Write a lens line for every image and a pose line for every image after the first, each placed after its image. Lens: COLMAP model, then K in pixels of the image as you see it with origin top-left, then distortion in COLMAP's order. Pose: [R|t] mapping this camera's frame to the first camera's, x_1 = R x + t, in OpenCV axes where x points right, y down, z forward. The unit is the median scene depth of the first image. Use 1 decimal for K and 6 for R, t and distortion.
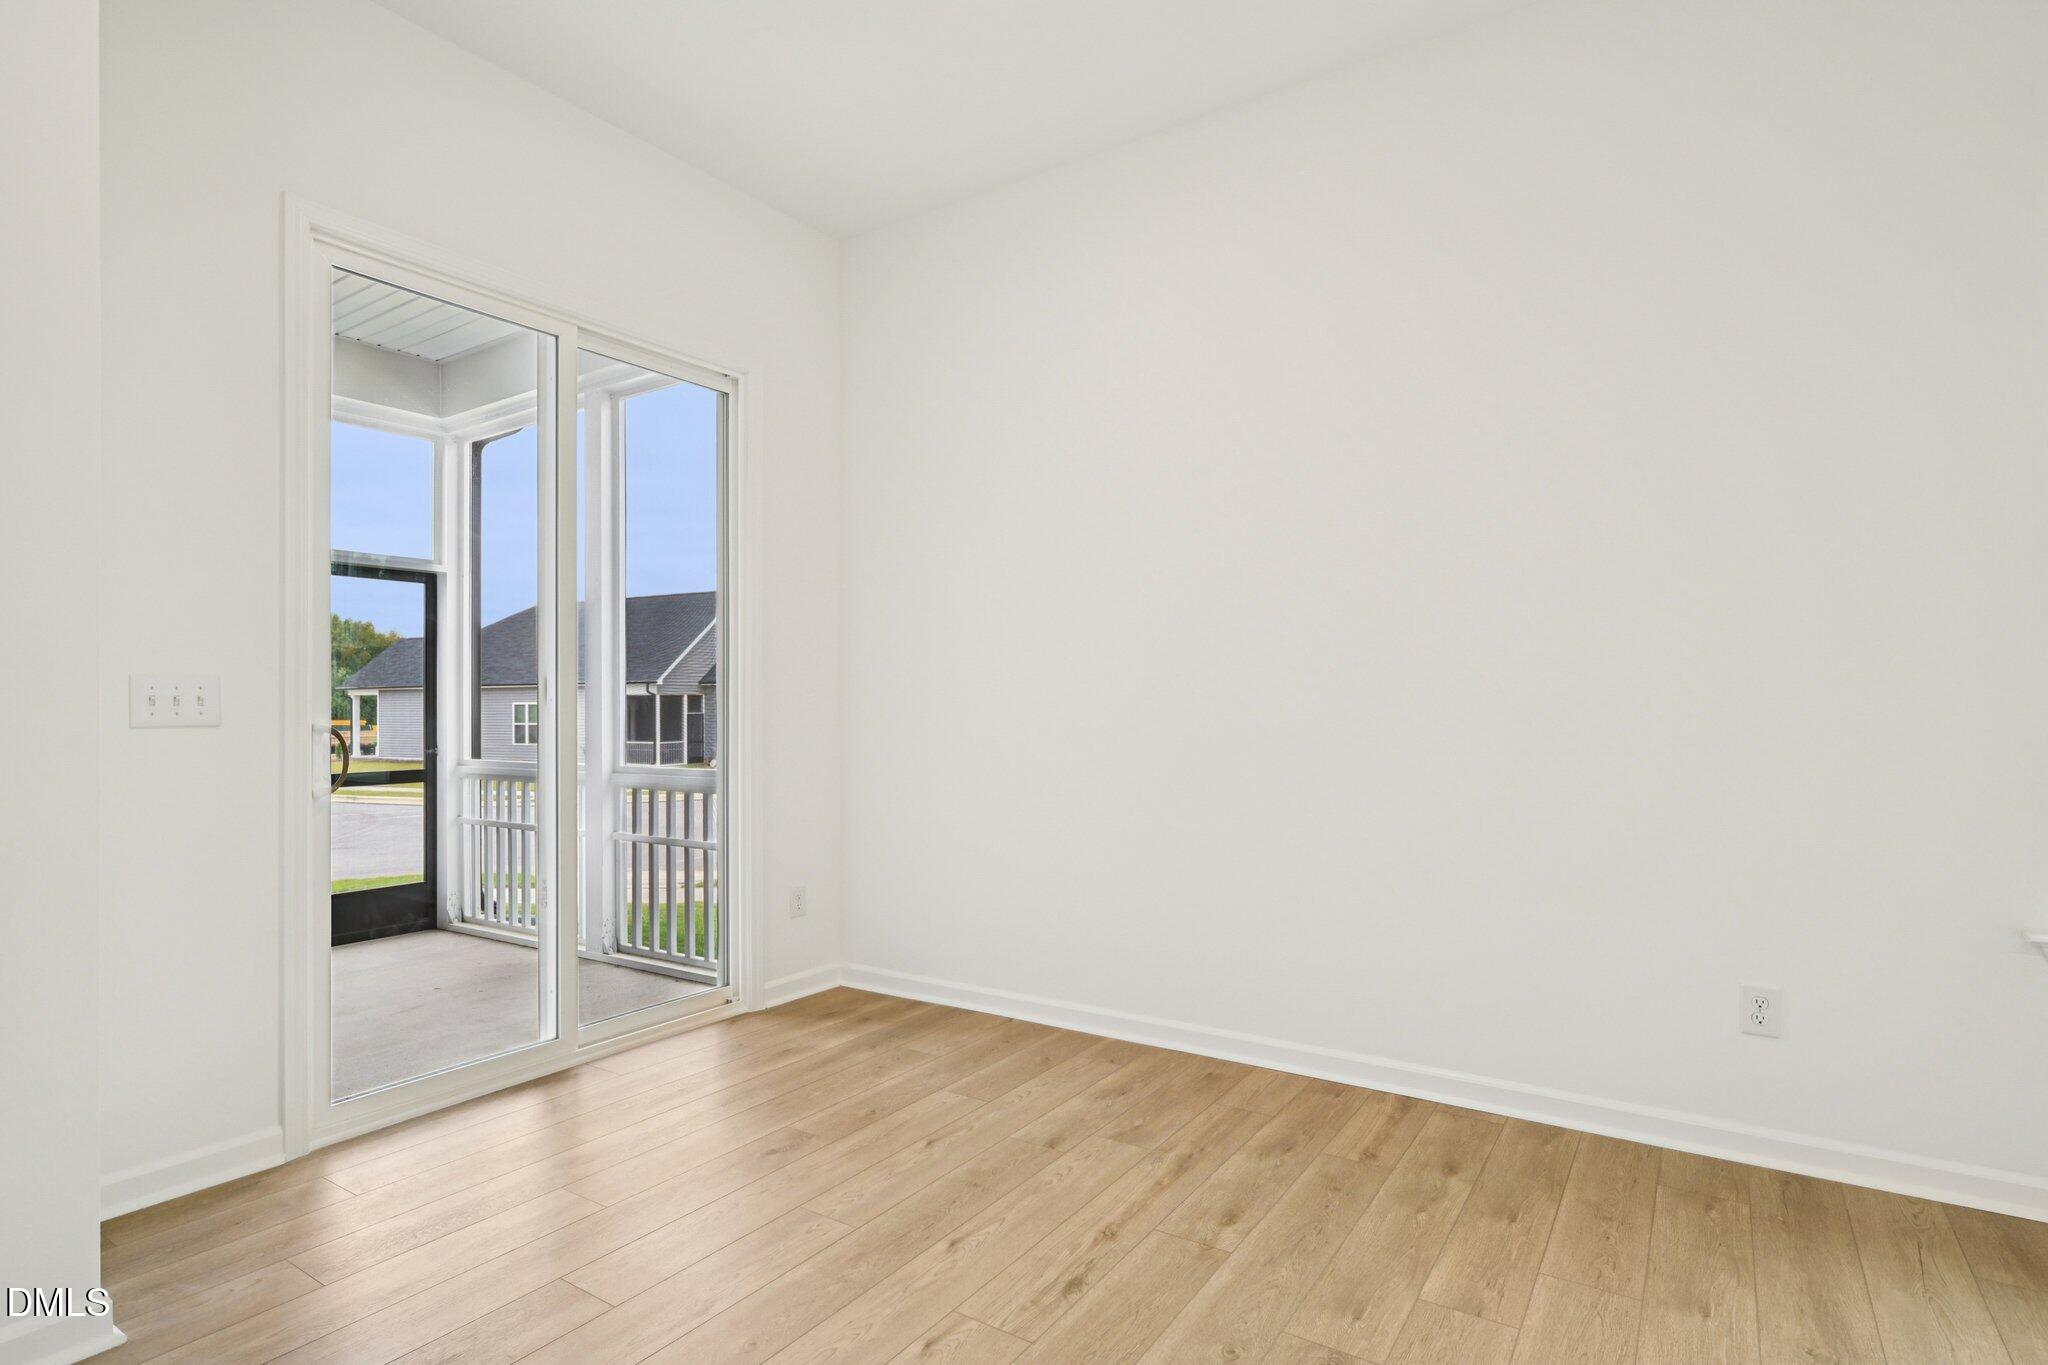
lens RADIAL K [[1070.5, 0, 1024.0], [0, 1070.5, 682.5], [0, 0, 1]] dist [-0.001725, 0.000316]
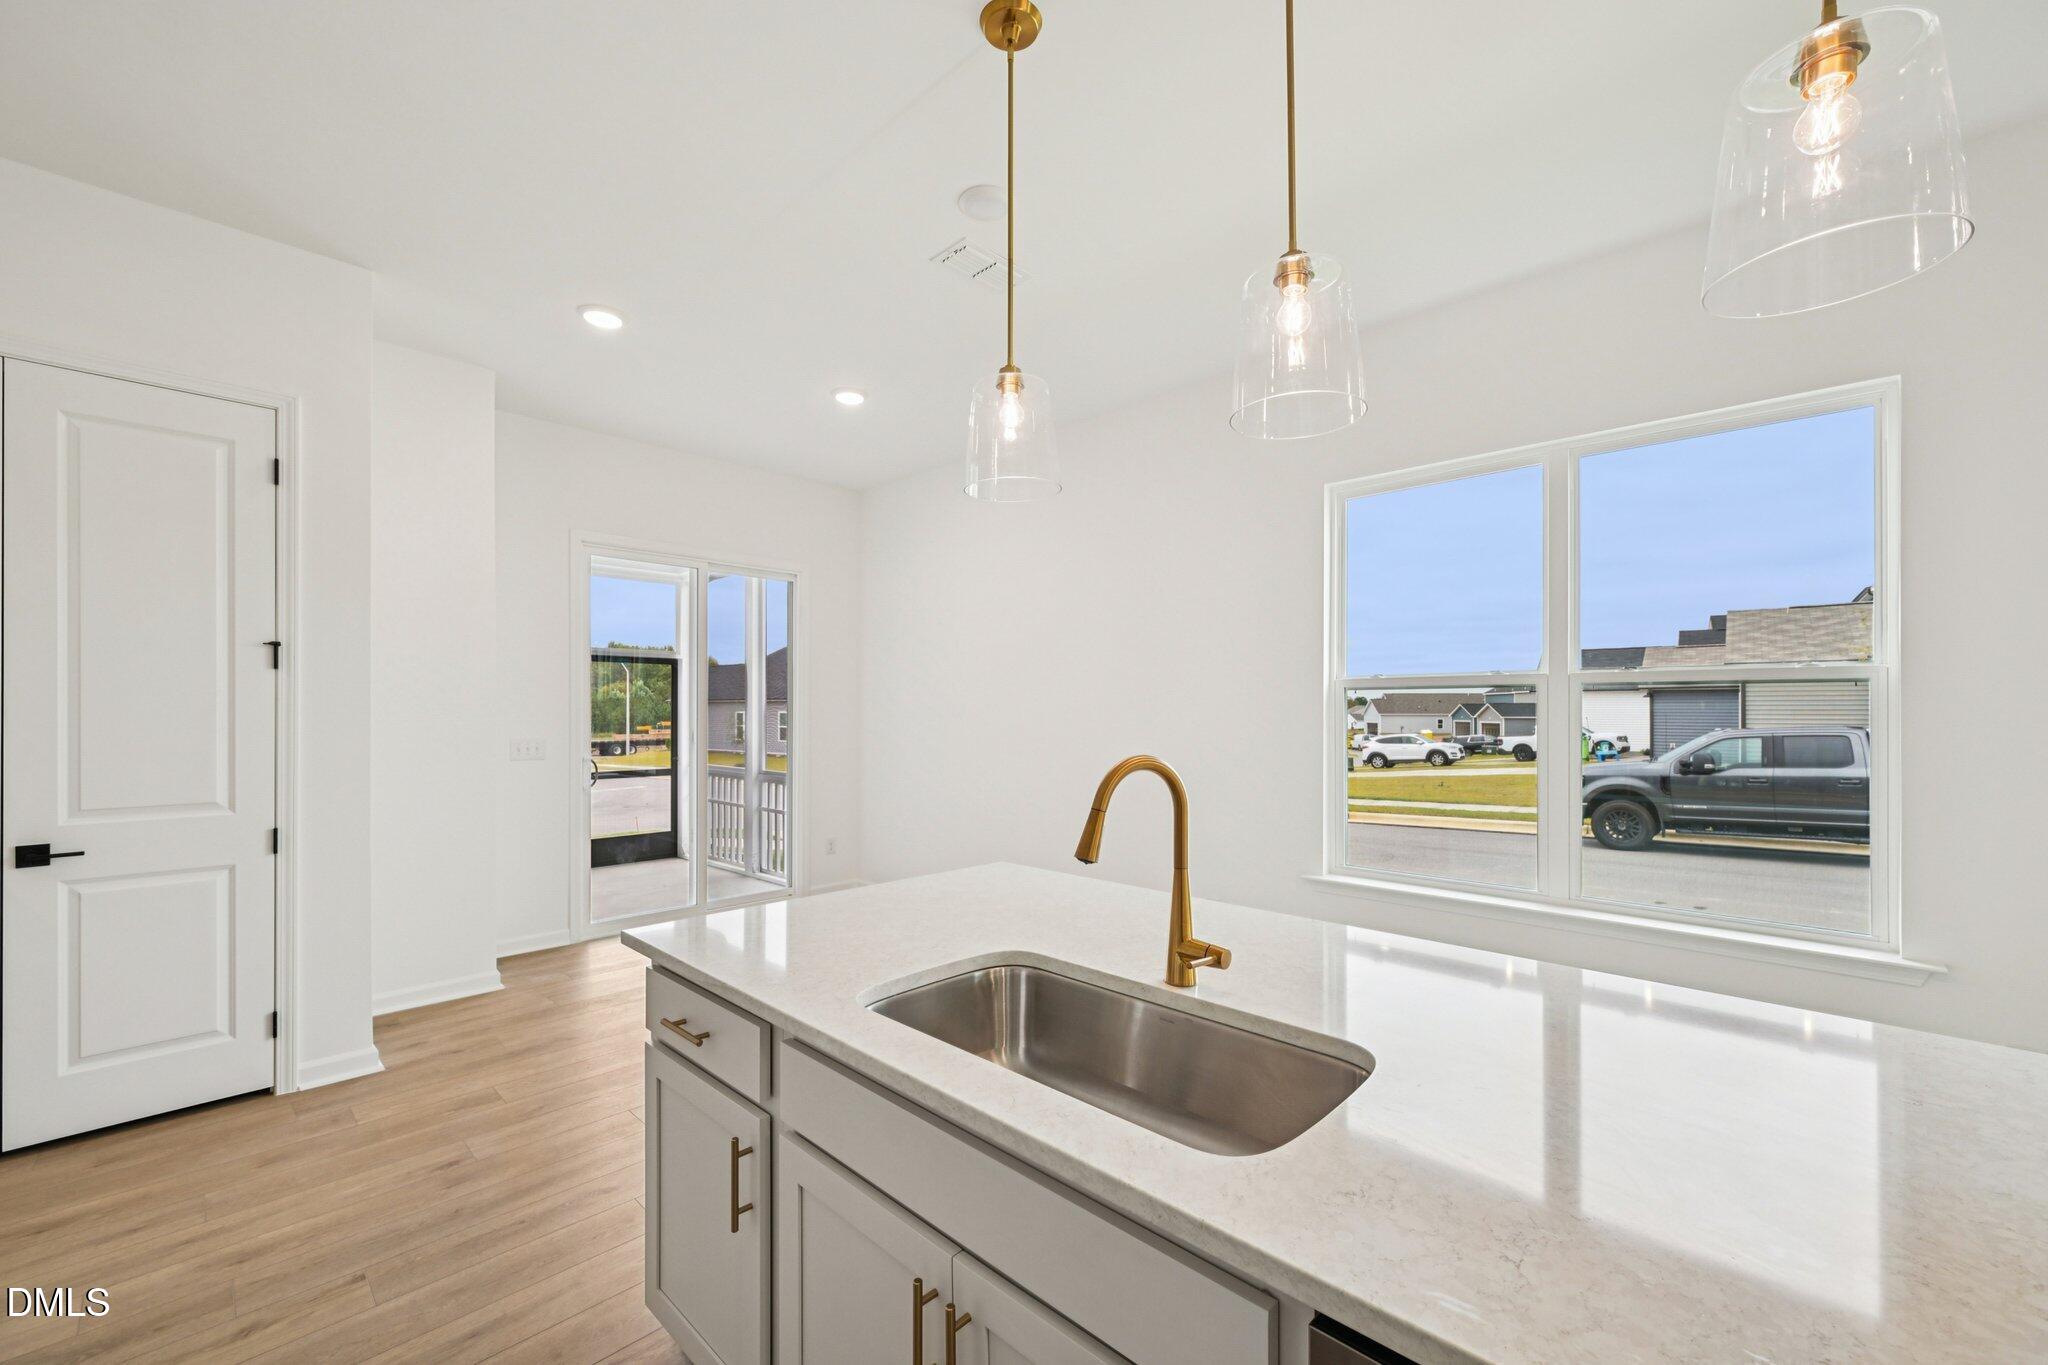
lens RADIAL K [[830.4, 0, 1024.0], [0, 830.4, 682.5], [0, 0, 1]] dist [0.000593, 0.000007]
pose [[0.987439, 0.001766, -0.157992, 0.356538], [-0.005044, 0.999780, -0.020350, -0.055044], [0.157922, 0.020891, 0.987231, -0.399373]]
